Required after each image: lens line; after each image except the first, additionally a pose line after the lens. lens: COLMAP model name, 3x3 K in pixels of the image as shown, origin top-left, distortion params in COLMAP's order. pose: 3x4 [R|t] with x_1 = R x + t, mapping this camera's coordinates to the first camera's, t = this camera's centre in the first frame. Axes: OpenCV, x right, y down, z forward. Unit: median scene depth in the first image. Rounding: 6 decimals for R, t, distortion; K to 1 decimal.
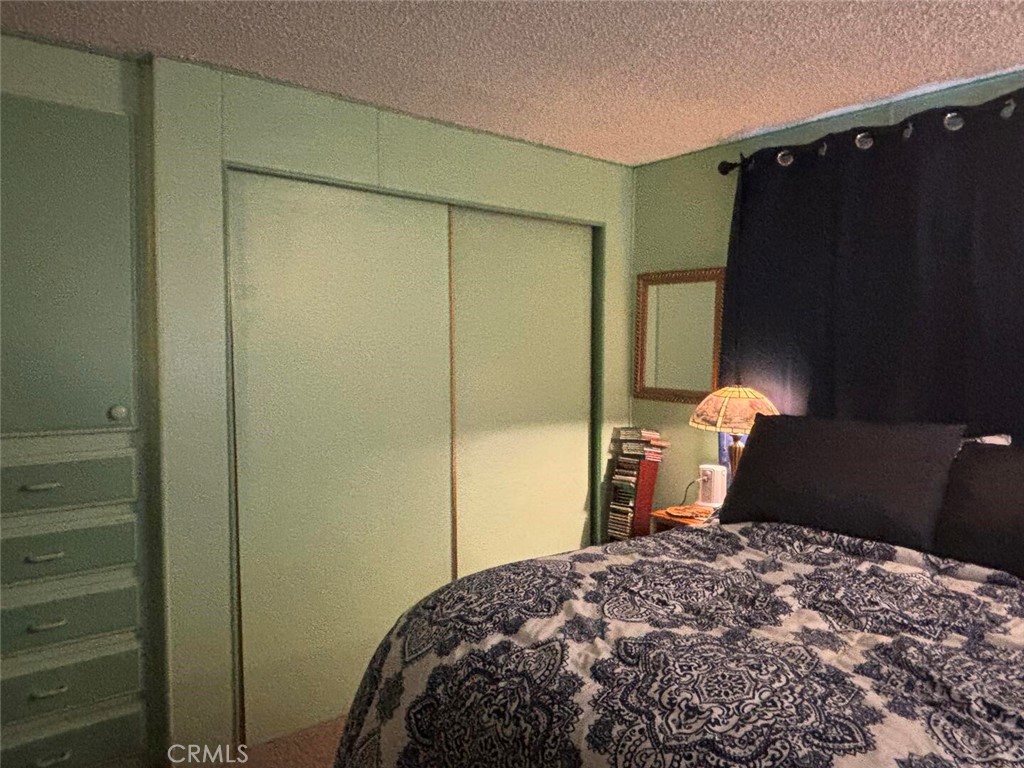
lens RADIAL K [[712.5, 0, 505.6], [0, 712.5, 375.6], [0, 0, 1]] dist [0.037229, -0.057696]
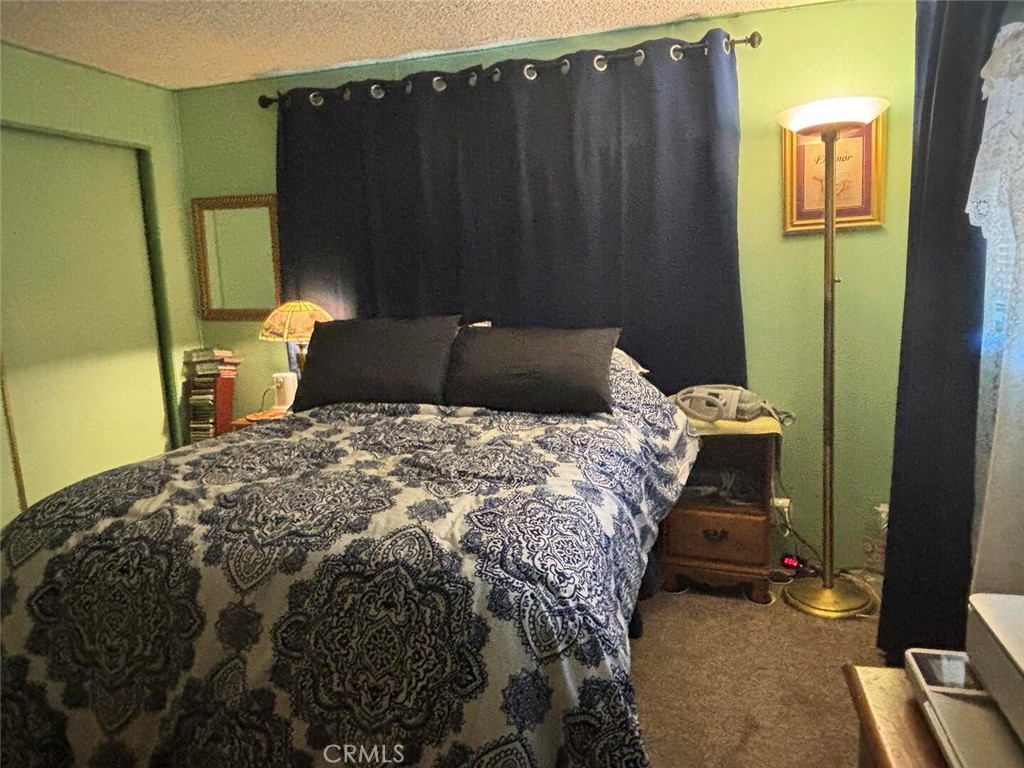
lens RADIAL K [[712.5, 0, 516.5], [0, 712.5, 381.6], [0, 0, 1]] dist [0.037229, -0.057696]
pose [[0.823253, -0.128622, 0.552911, -0.063441], [0.066331, 0.989117, 0.131331, 0.025480], [-0.563786, -0.071444, 0.822825, -0.252308]]
